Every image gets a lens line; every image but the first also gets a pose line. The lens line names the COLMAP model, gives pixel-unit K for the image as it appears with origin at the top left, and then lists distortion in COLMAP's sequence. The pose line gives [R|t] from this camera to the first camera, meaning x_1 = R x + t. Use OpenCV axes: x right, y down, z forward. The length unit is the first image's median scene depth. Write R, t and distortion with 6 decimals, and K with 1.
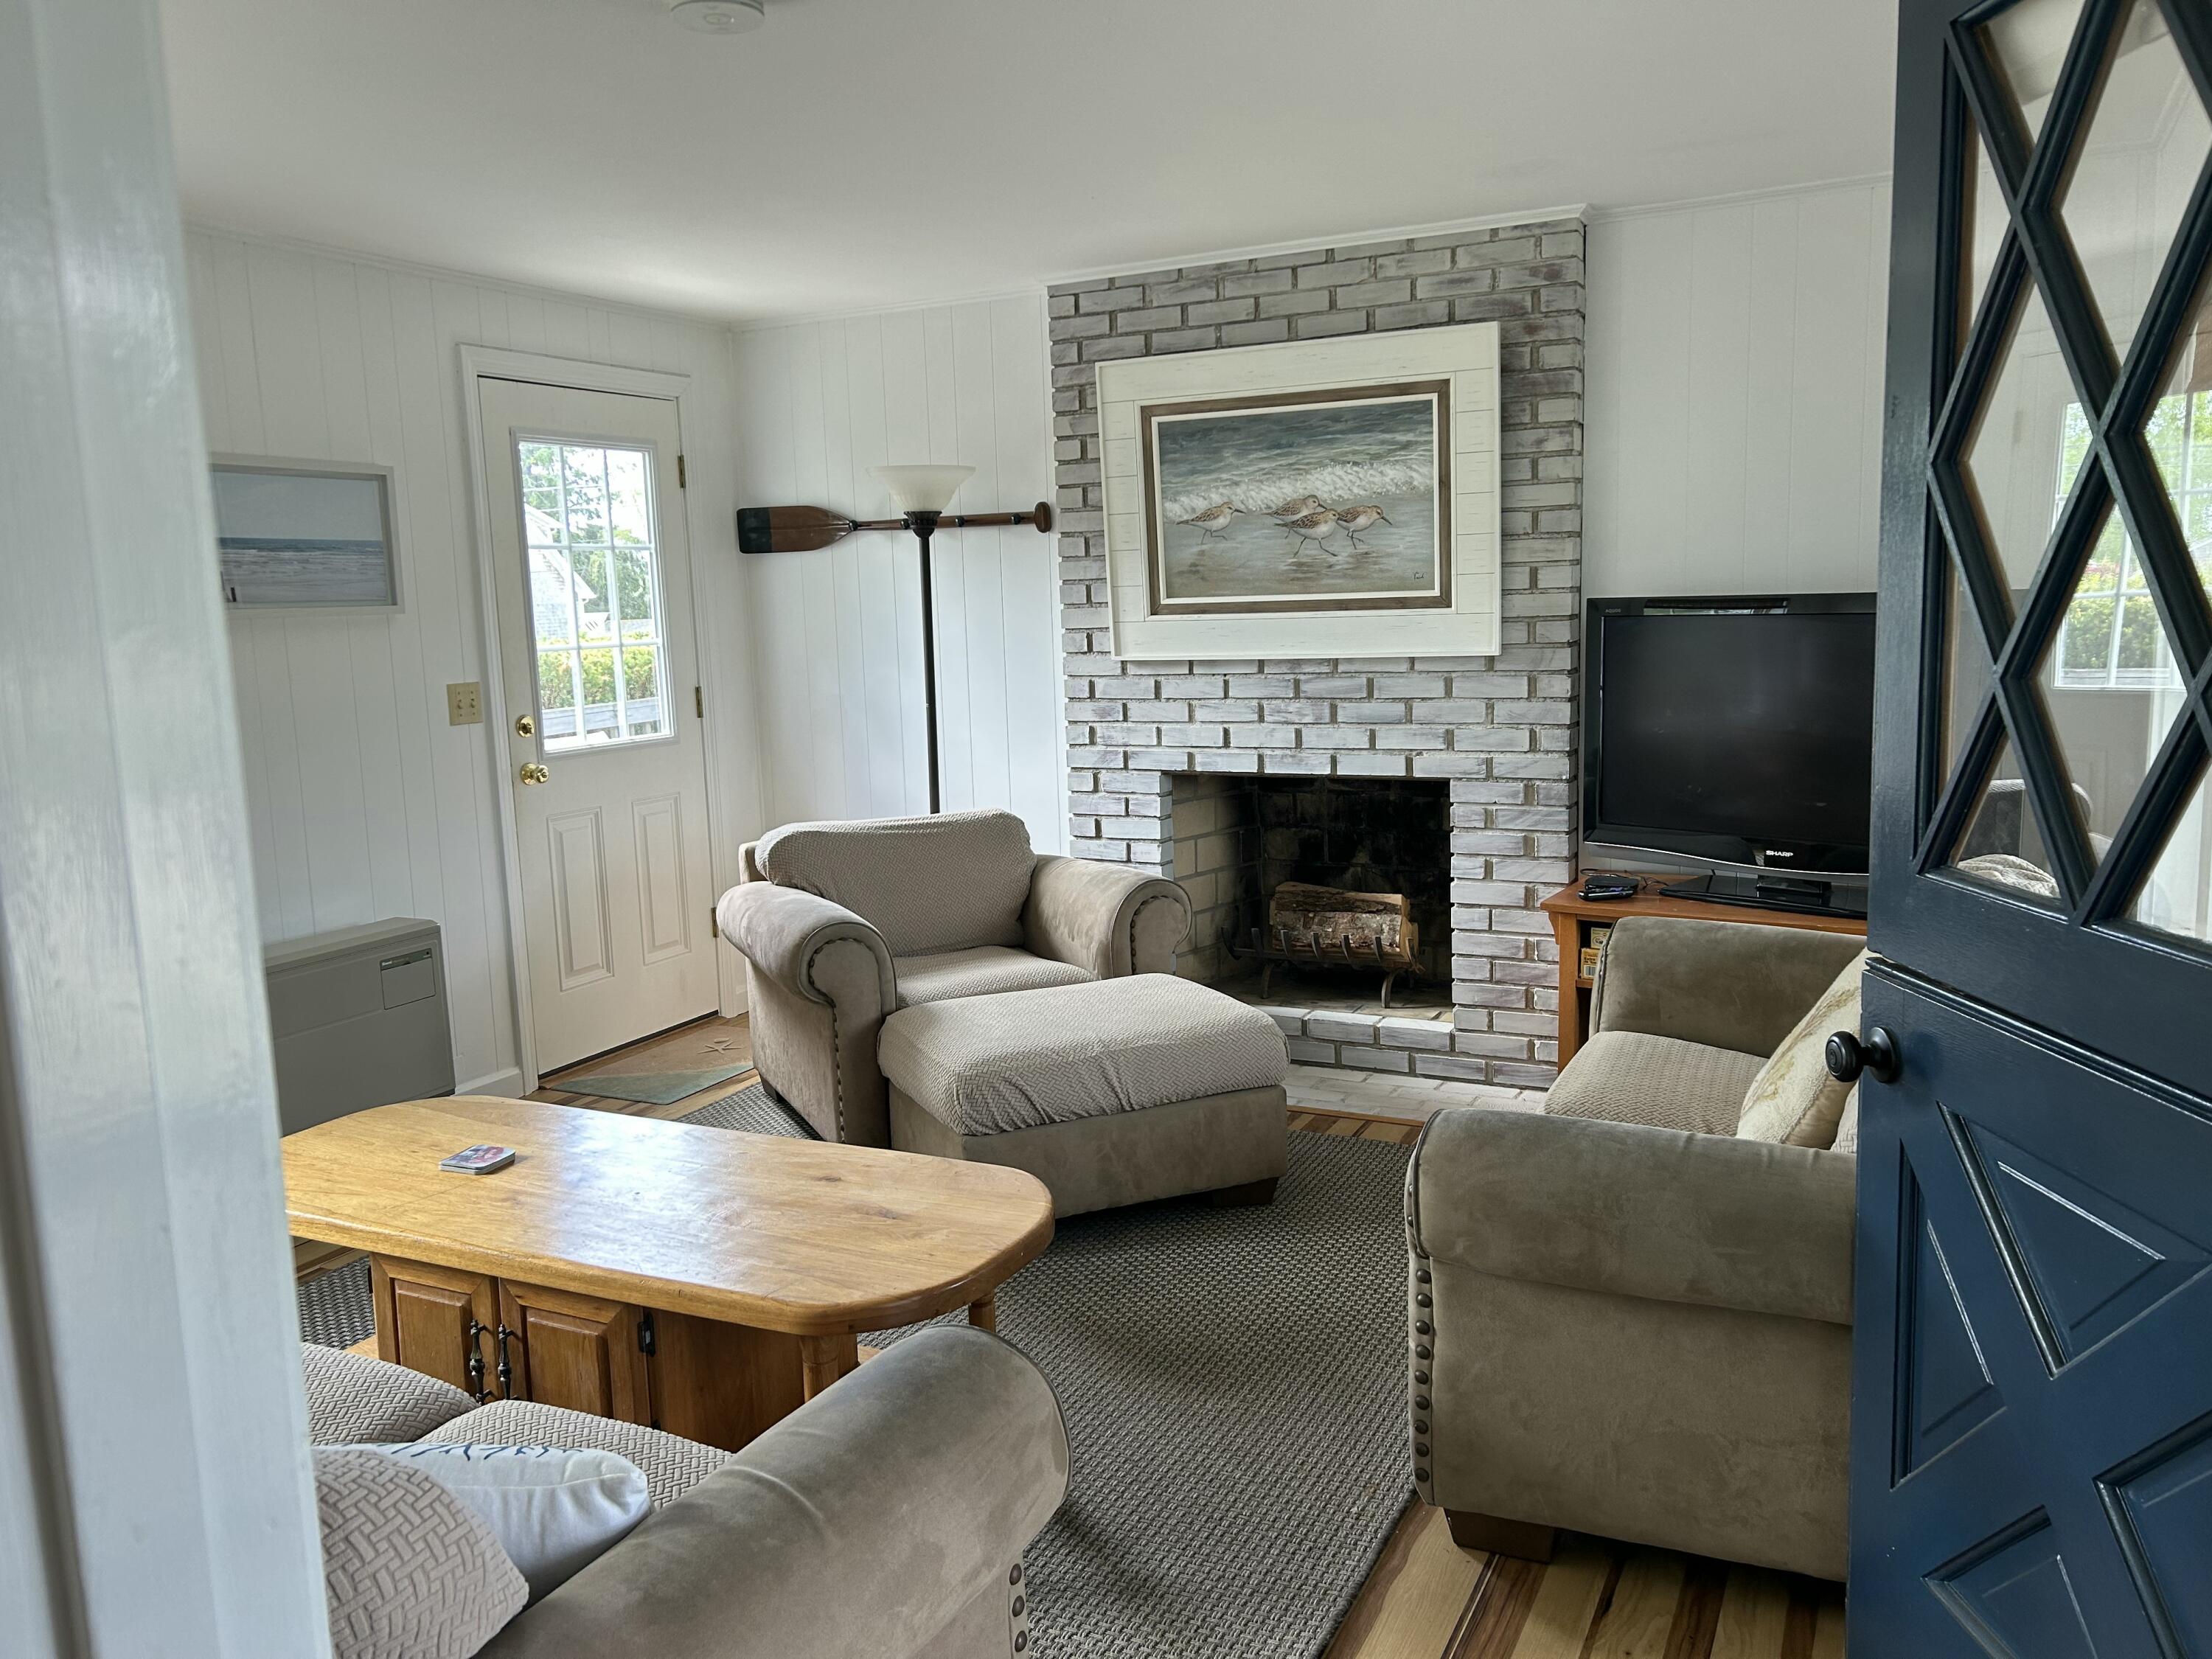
lens RADIAL K [[1690.2, 0, 1092.2], [0, 1690.2, 828.3], [0, 0, 1]] dist [0.057678, -0.001815]
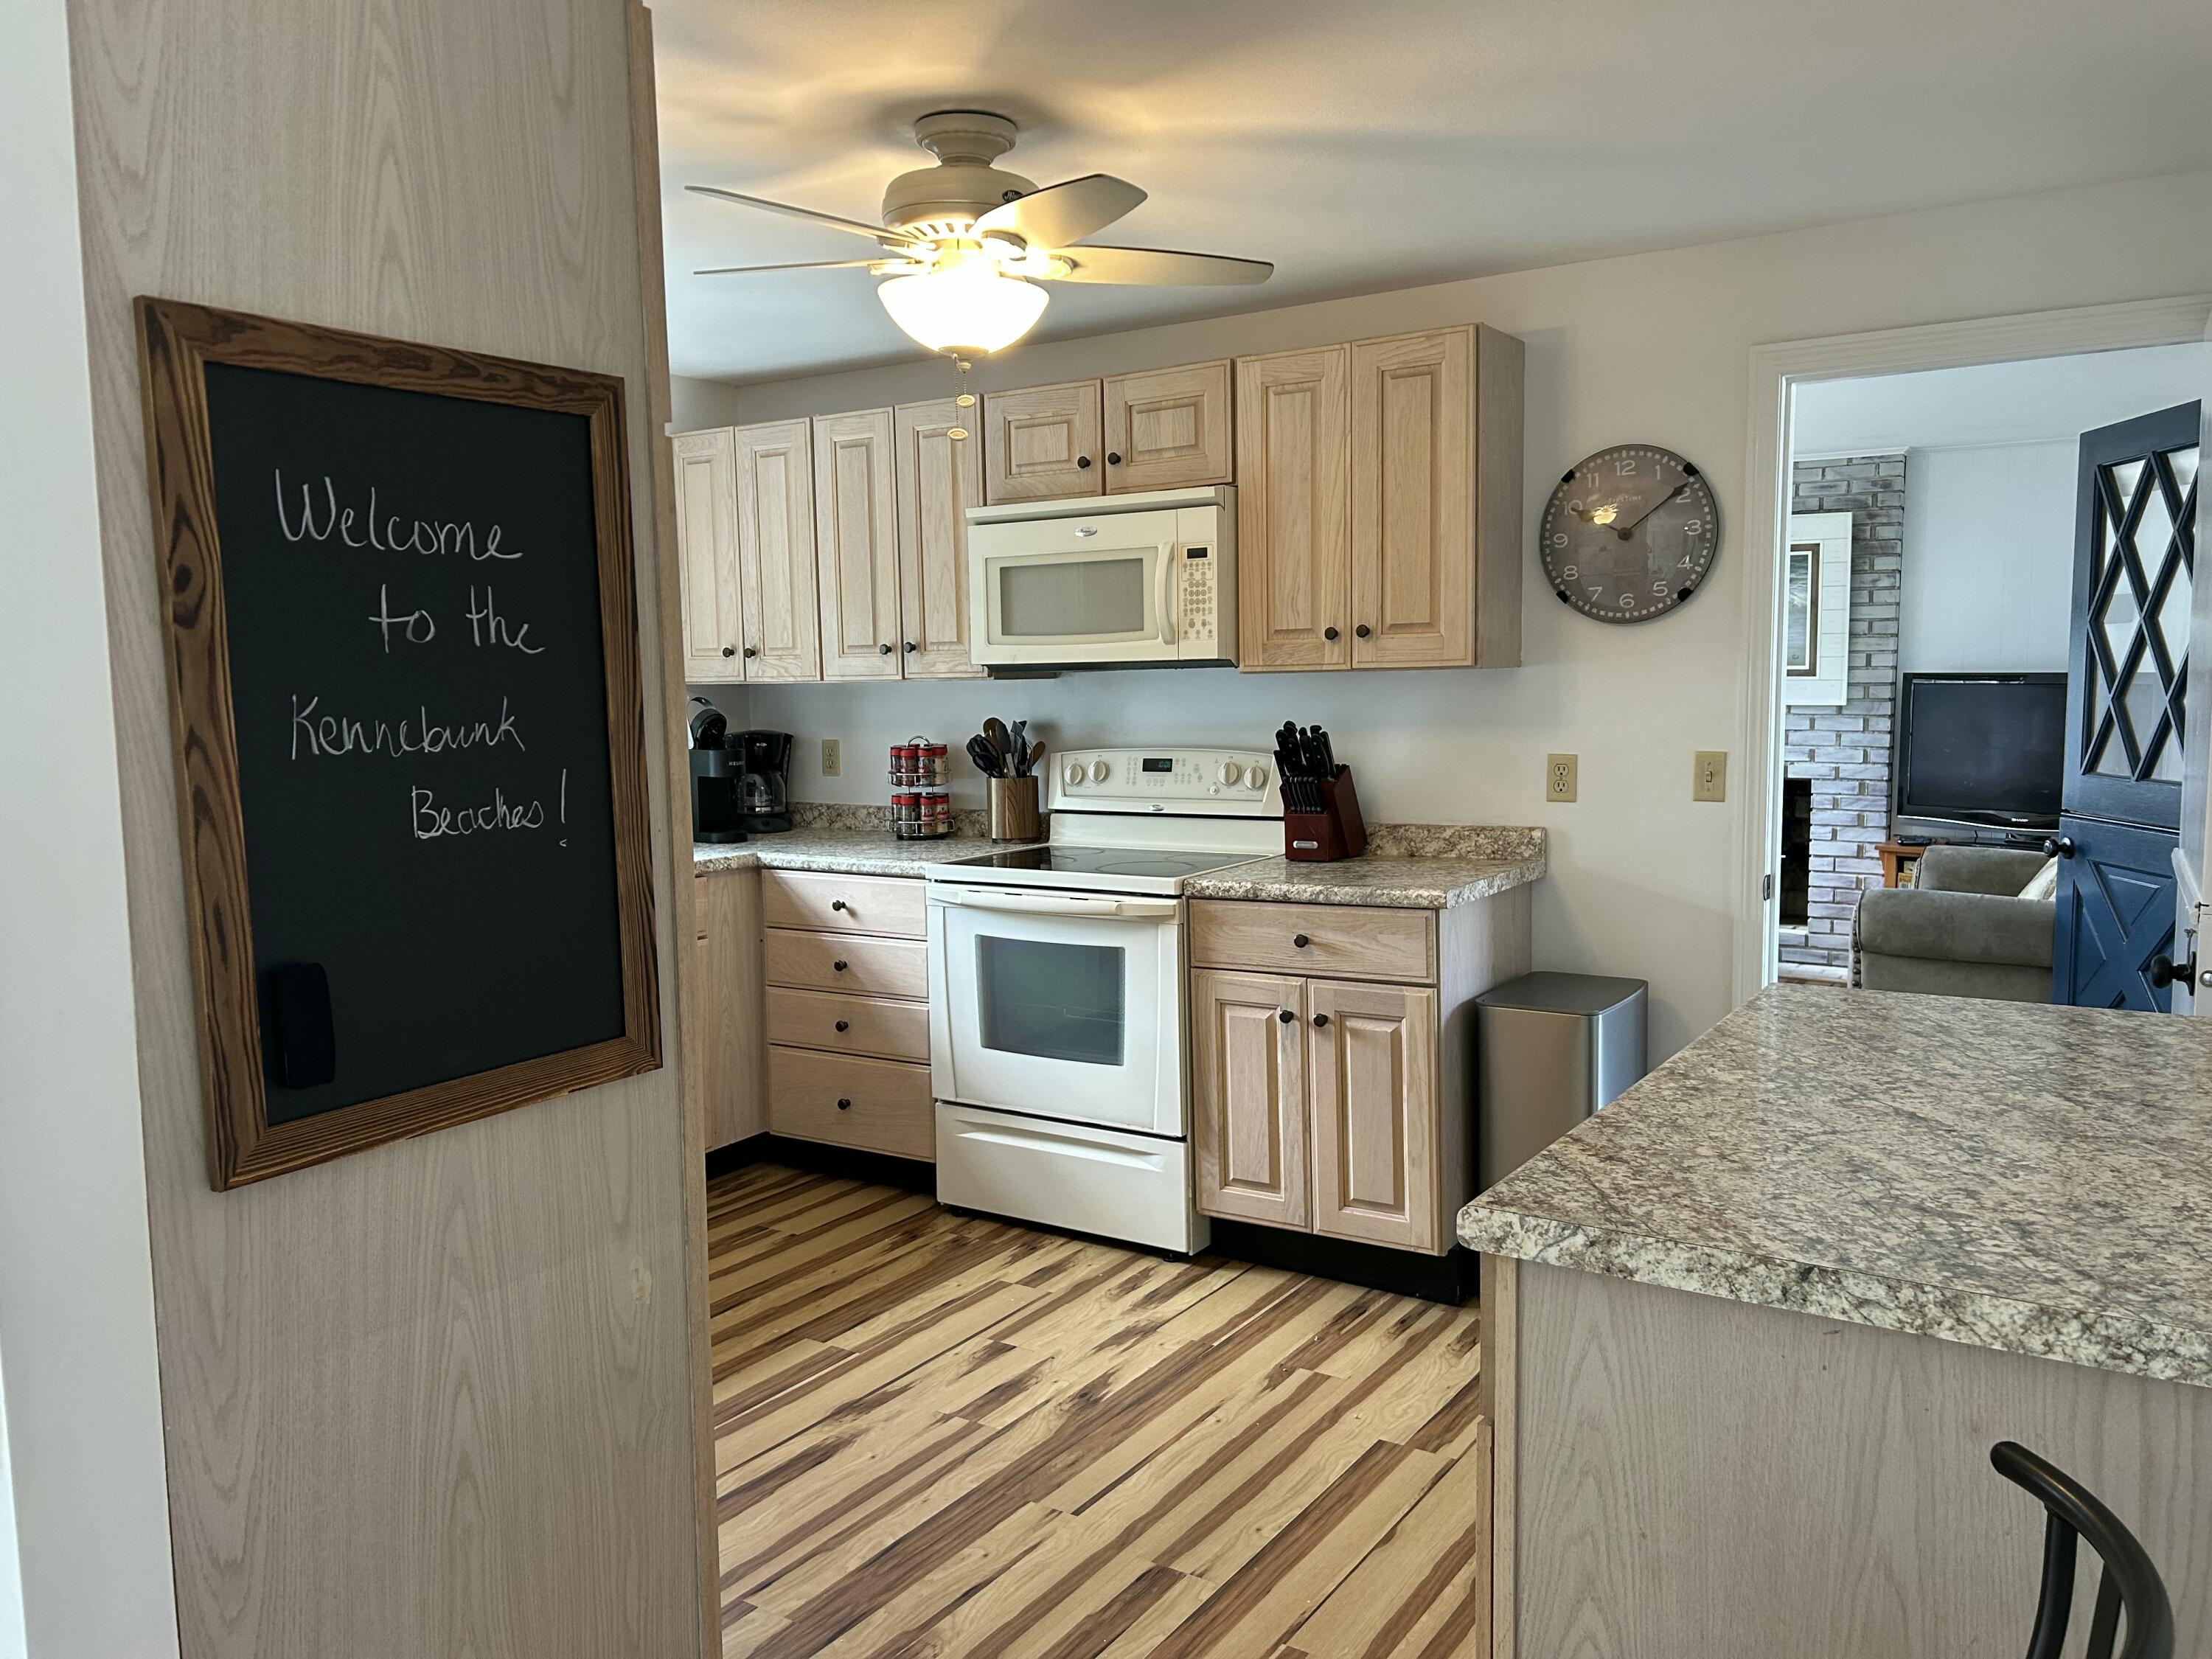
lens RADIAL K [[1690.2, 0, 1122.7], [0, 1690.2, 836.7], [0, 0, 1]] dist [0.057678, -0.001815]
pose [[0.995242, 0.030985, -0.092377, -0.318207], [-0.034247, 0.998837, -0.033934, 0.111880], [0.091218, 0.036936, 0.995146, -0.759245]]
